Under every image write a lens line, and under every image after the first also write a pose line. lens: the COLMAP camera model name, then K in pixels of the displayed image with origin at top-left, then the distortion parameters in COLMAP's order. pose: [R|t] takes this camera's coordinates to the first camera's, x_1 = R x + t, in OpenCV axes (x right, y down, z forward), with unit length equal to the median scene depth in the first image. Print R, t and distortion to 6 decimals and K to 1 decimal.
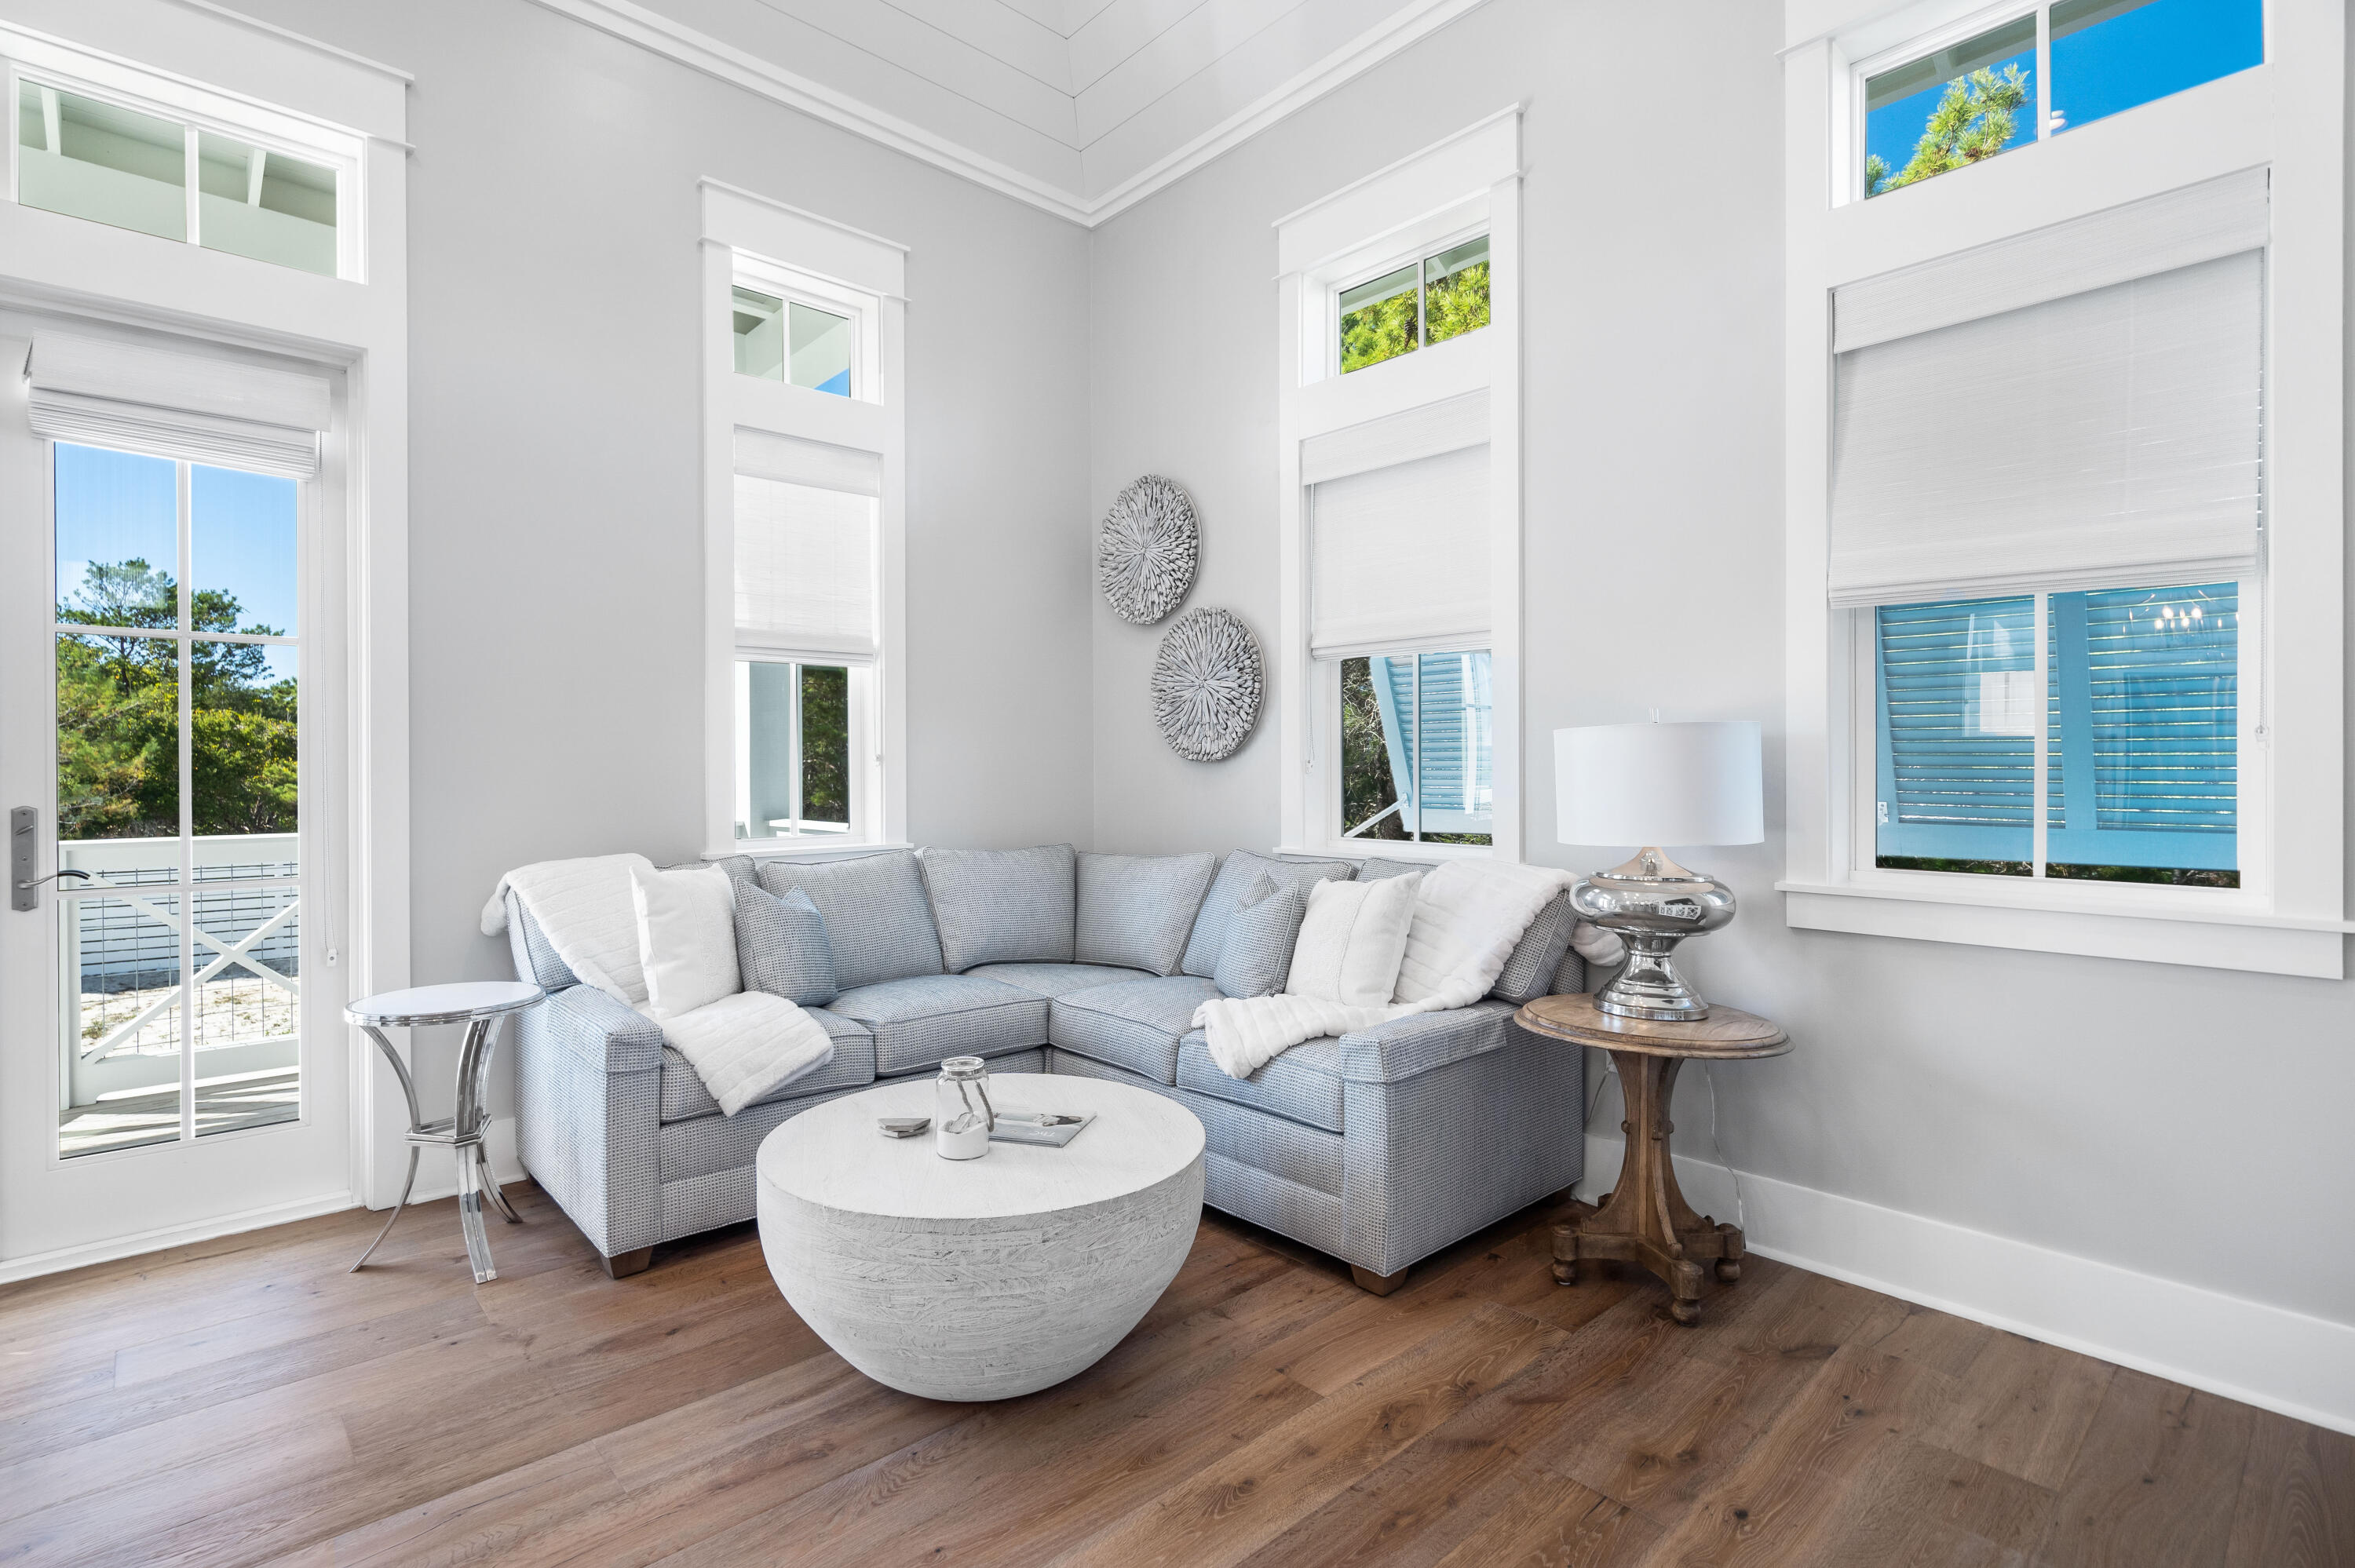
lens RADIAL K [[1122.9, 0, 1173.4], [0, 1122.9, 769.0], [0, 0, 1]] dist [0.000138, -0.000774]
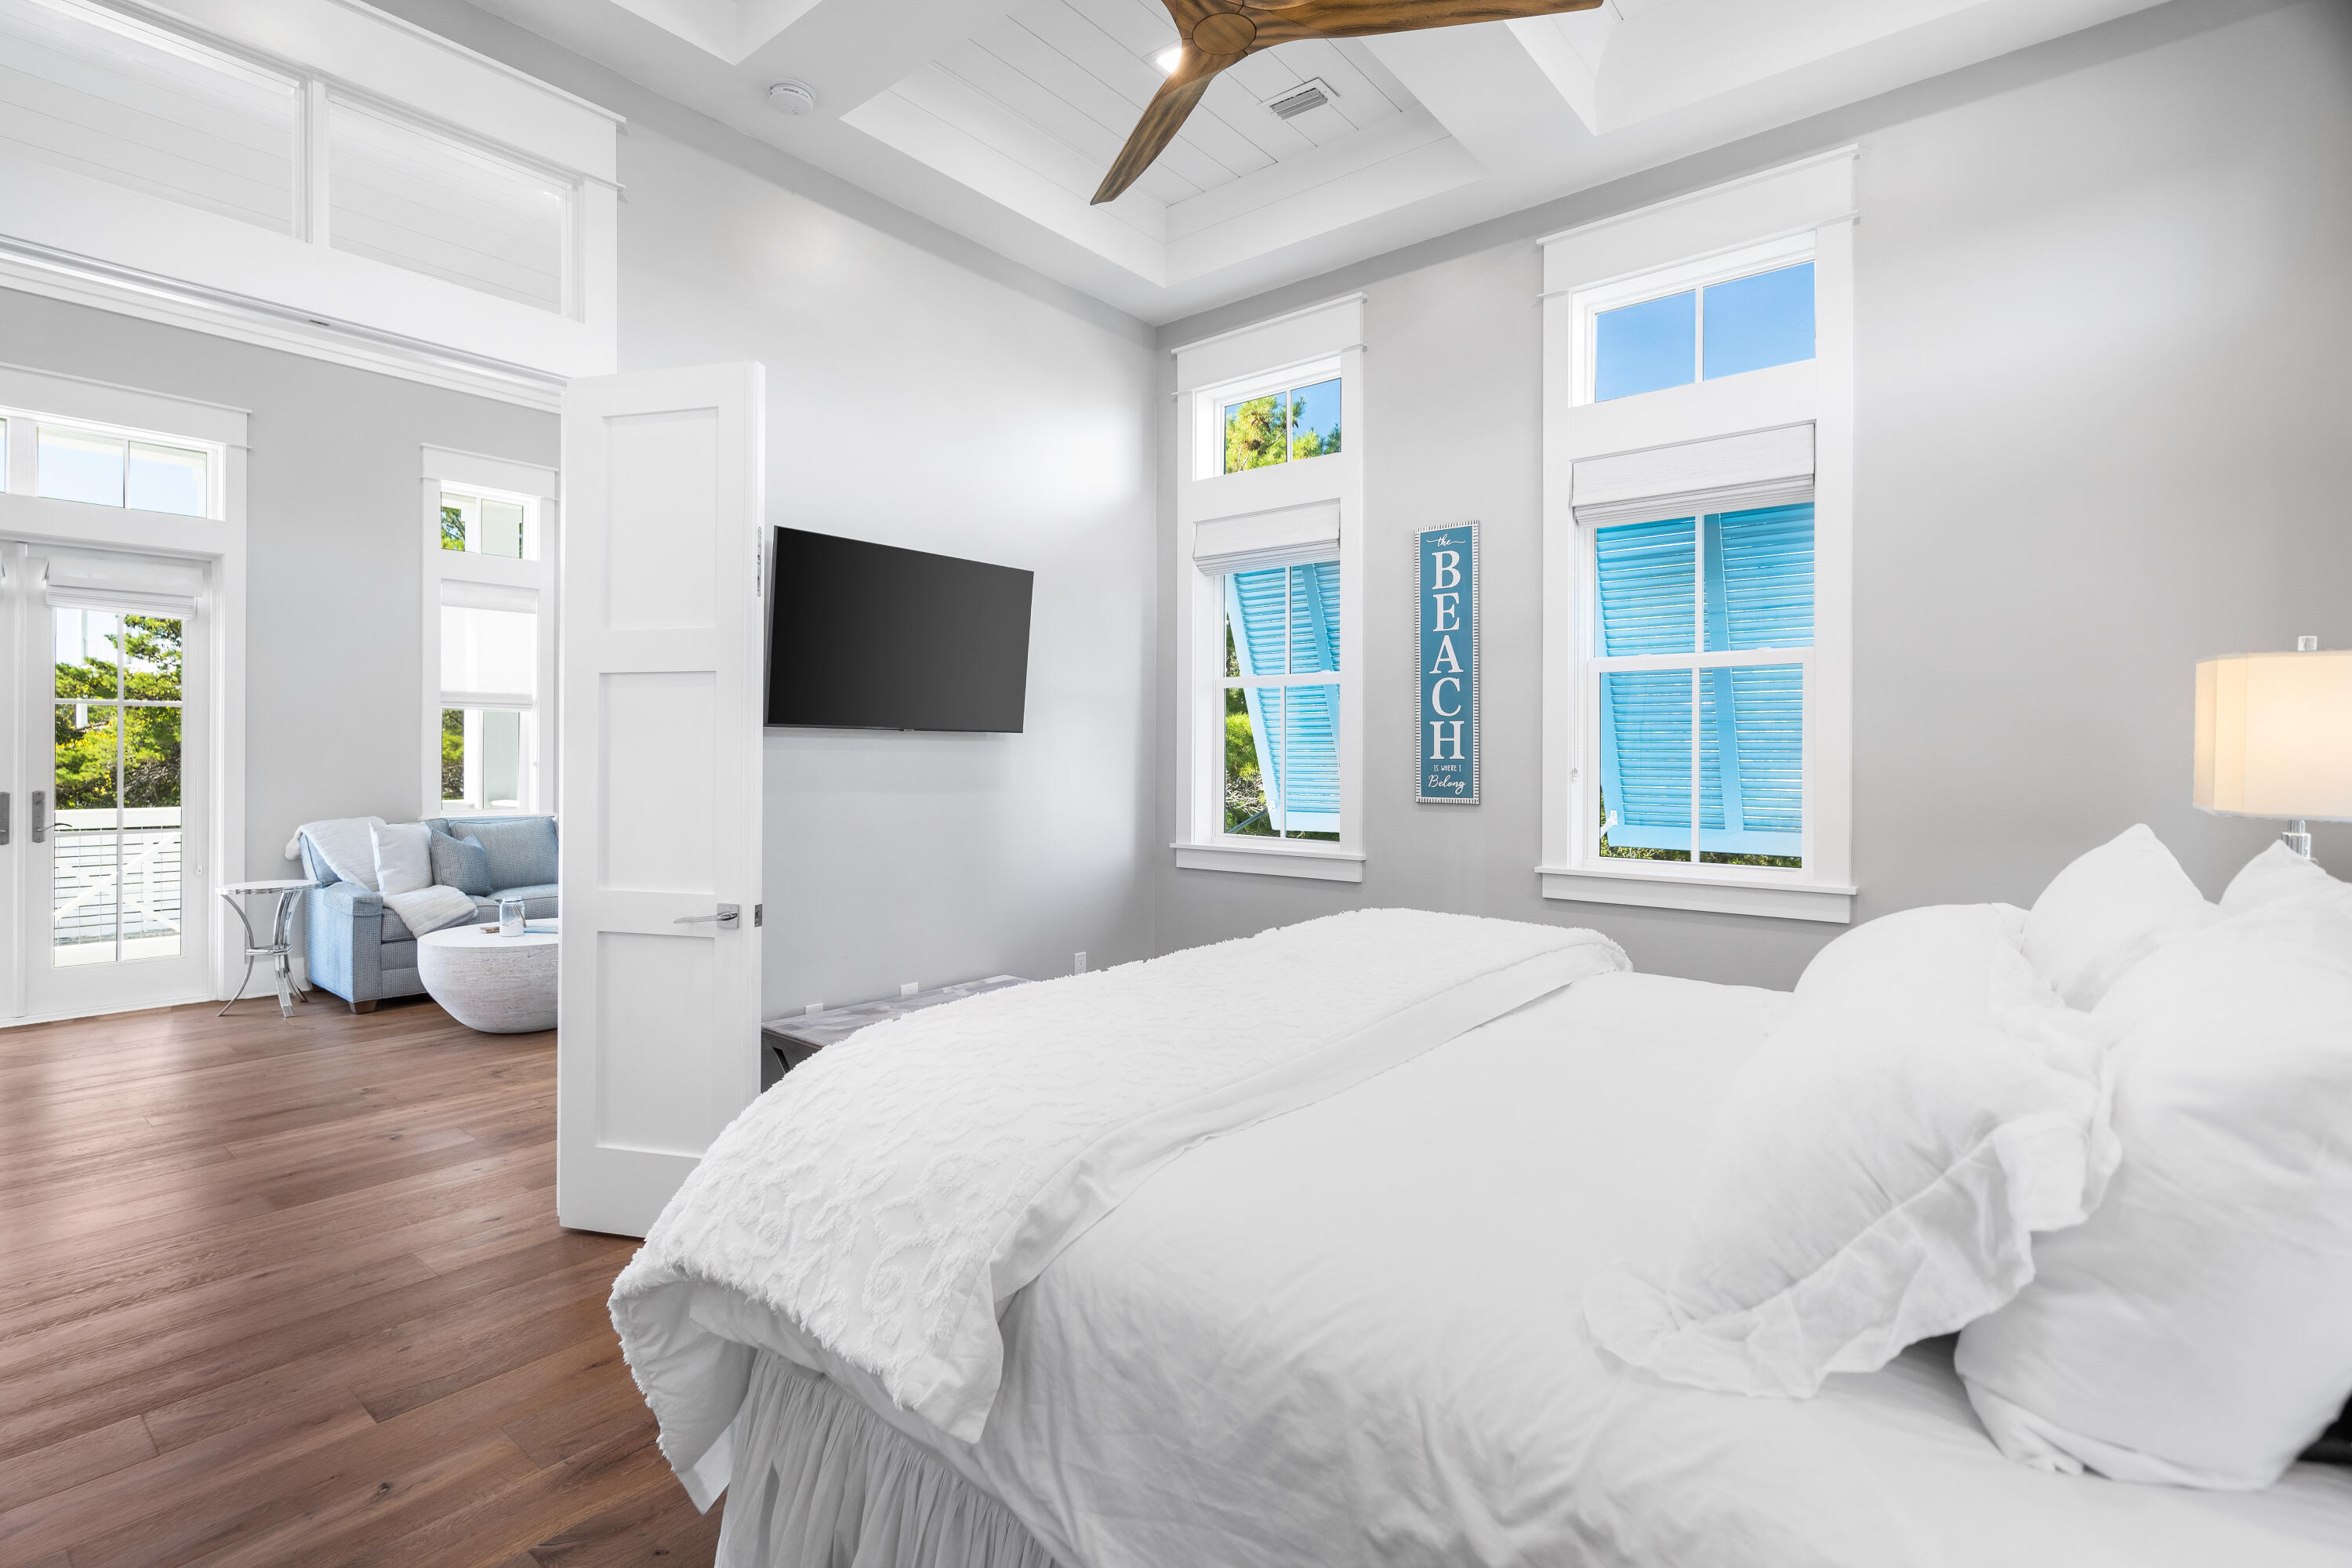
lens RADIAL K [[1097.4, 0, 1171.0], [0, 1097.4, 768.4], [0, 0, 1]] dist [-0.001618, 0.000600]
pose [[0.989790, 0.009067, 0.142246, 0.638153], [-0.009459, 0.999953, 0.002081, -0.023690], [-0.142220, -0.003405, 0.989829, -1.113294]]
